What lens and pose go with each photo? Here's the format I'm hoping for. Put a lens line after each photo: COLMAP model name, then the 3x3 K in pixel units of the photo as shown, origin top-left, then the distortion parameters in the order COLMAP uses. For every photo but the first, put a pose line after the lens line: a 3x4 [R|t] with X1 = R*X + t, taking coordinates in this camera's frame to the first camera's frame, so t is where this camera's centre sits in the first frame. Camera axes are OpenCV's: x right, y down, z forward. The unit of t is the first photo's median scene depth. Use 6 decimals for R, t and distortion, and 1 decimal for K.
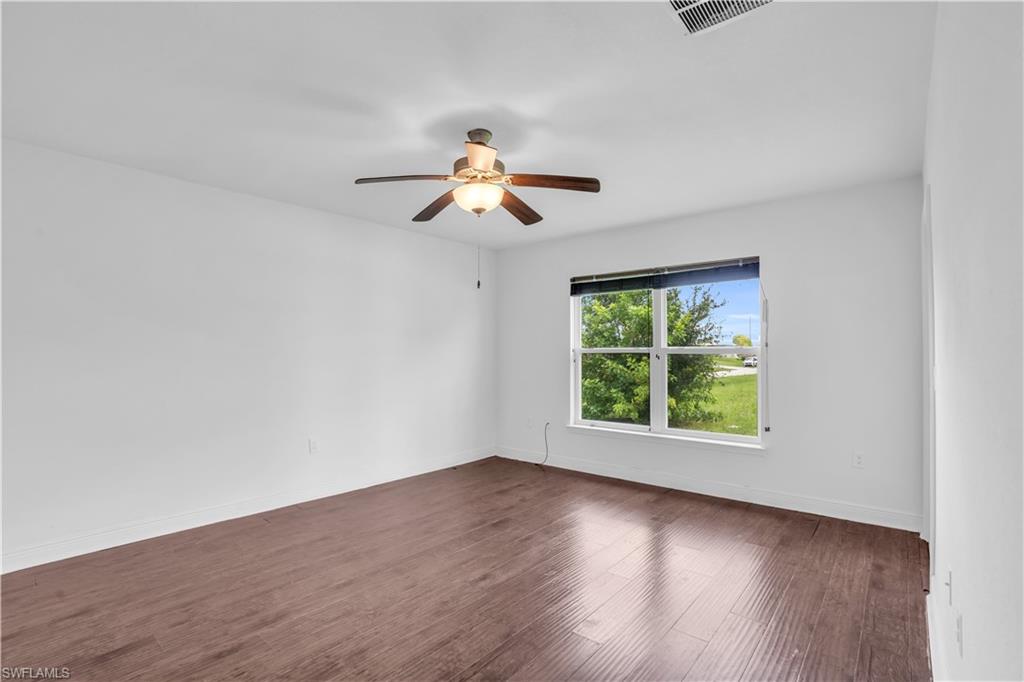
lens RADIAL K [[475.8, 0, 509.7], [0, 475.8, 338.3], [0, 0, 1]] dist [-0.057339, 0.019526]
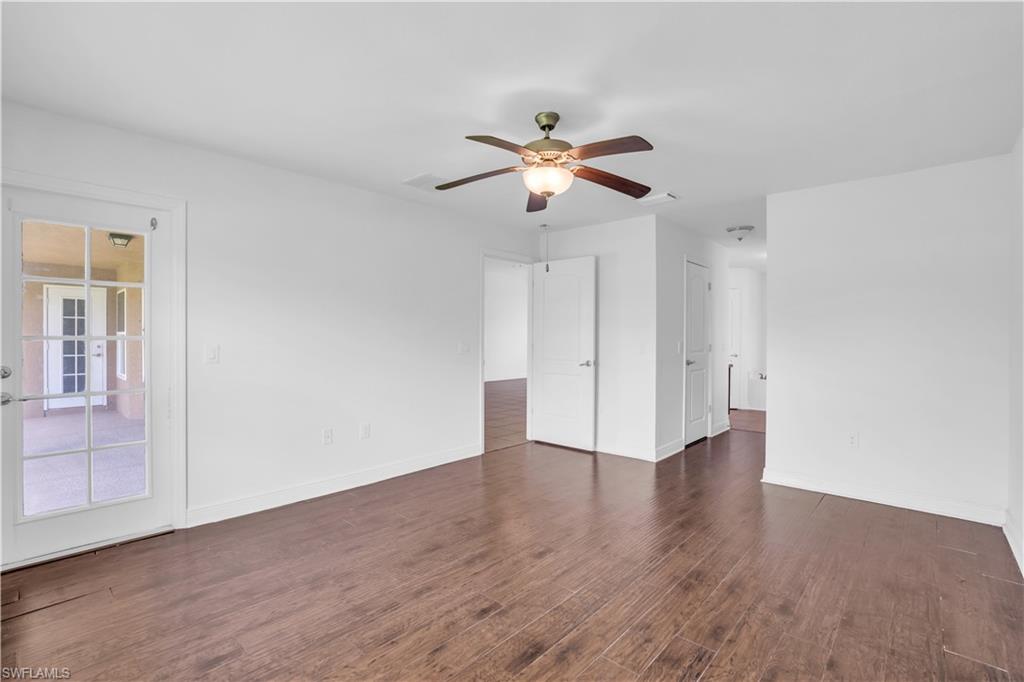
lens RADIAL K [[475.8, 0, 509.7], [0, 475.8, 338.3], [0, 0, 1]] dist [-0.057339, 0.019526]
pose [[-0.999418, -0.004096, 0.033880, -0.015287], [-0.004998, 0.999634, -0.026582, 0.047634], [-0.033758, -0.026736, -0.999072, 1.552756]]
